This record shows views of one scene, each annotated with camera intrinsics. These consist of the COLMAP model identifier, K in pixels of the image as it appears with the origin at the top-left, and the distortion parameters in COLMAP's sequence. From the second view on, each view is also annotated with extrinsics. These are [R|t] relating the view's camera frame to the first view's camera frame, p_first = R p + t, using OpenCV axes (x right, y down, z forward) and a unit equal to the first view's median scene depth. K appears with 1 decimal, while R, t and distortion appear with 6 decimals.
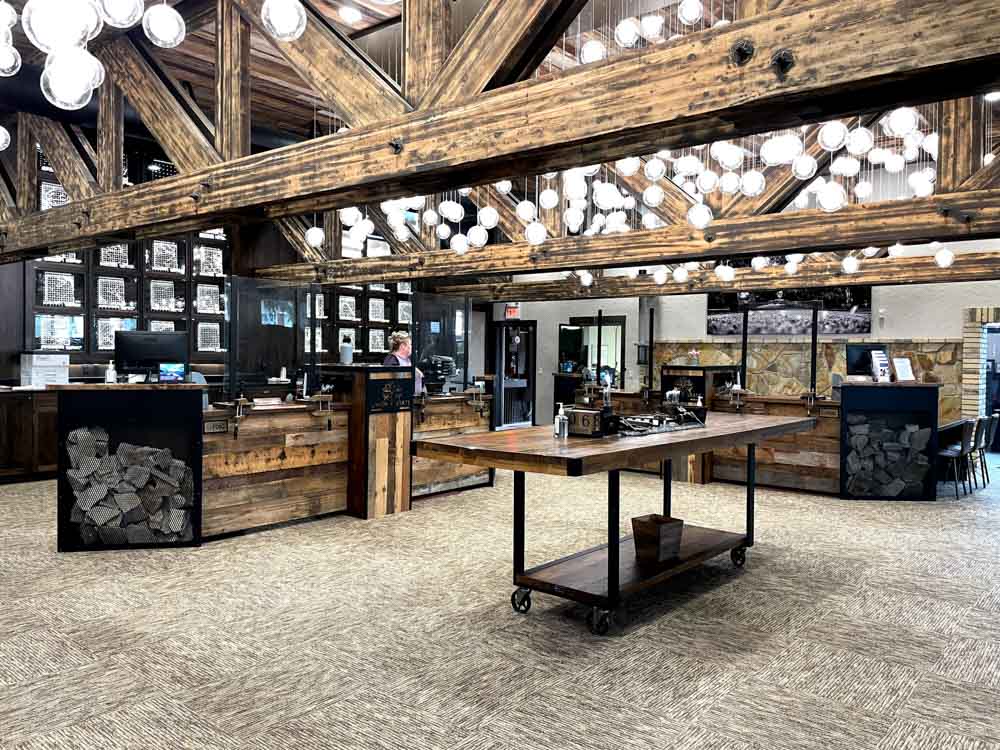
lens RADIAL K [[772.6, 0, 499.4], [0, 772.6, 371.6], [0, 0, 1]] dist [0.070032, -0.097821]
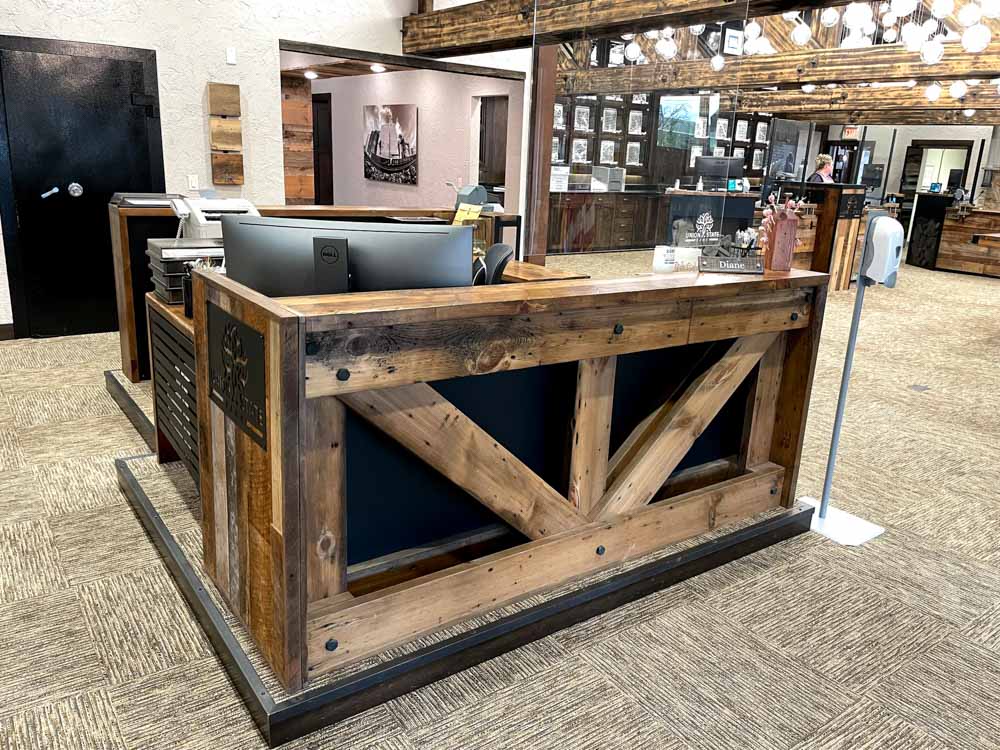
lens RADIAL K [[772.6, 0, 508.3], [0, 772.6, 368.5], [0, 0, 1]] dist [0.070032, -0.097821]
pose [[0.969057, 0.091638, -0.229196, -0.386801], [-0.035957, 0.971036, 0.236213, 0.005182], [0.244204, -0.220663, 0.944284, -0.532497]]
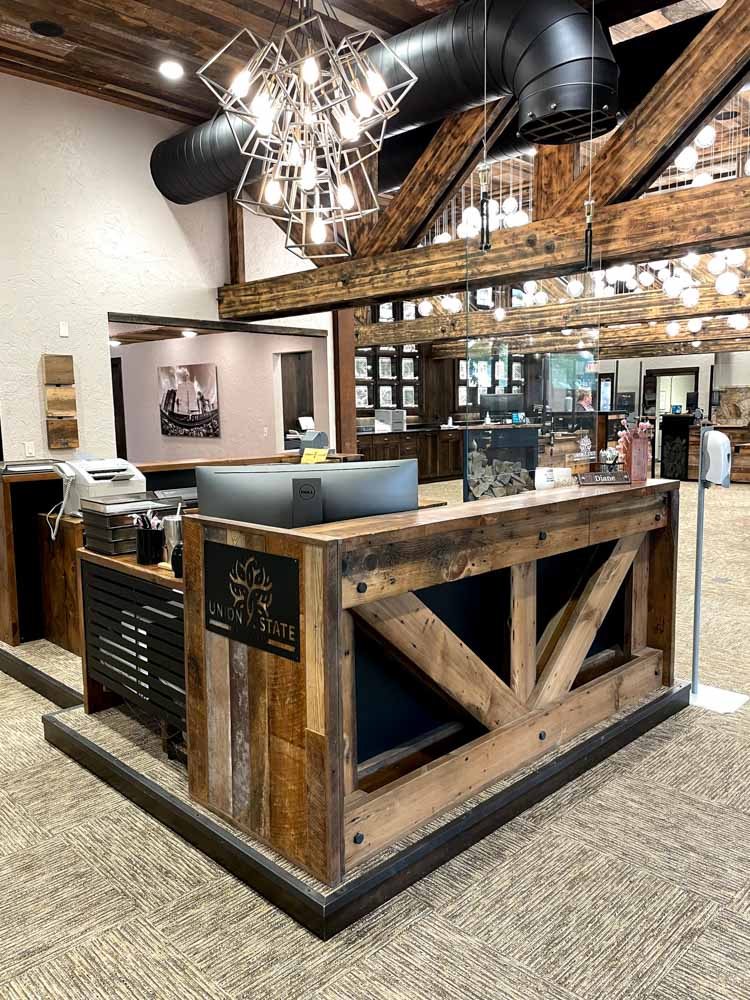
lens RADIAL K [[772.6, 0, 378.9], [0, 772.6, 496.0], [0, 0, 1]] dist [0.070032, -0.097821]
pose [[0.995032, -0.022634, -0.096948, -0.465431], [0.031463, 0.995396, 0.090534, 0.007384], [0.094453, -0.093135, 0.991163, -0.600987]]
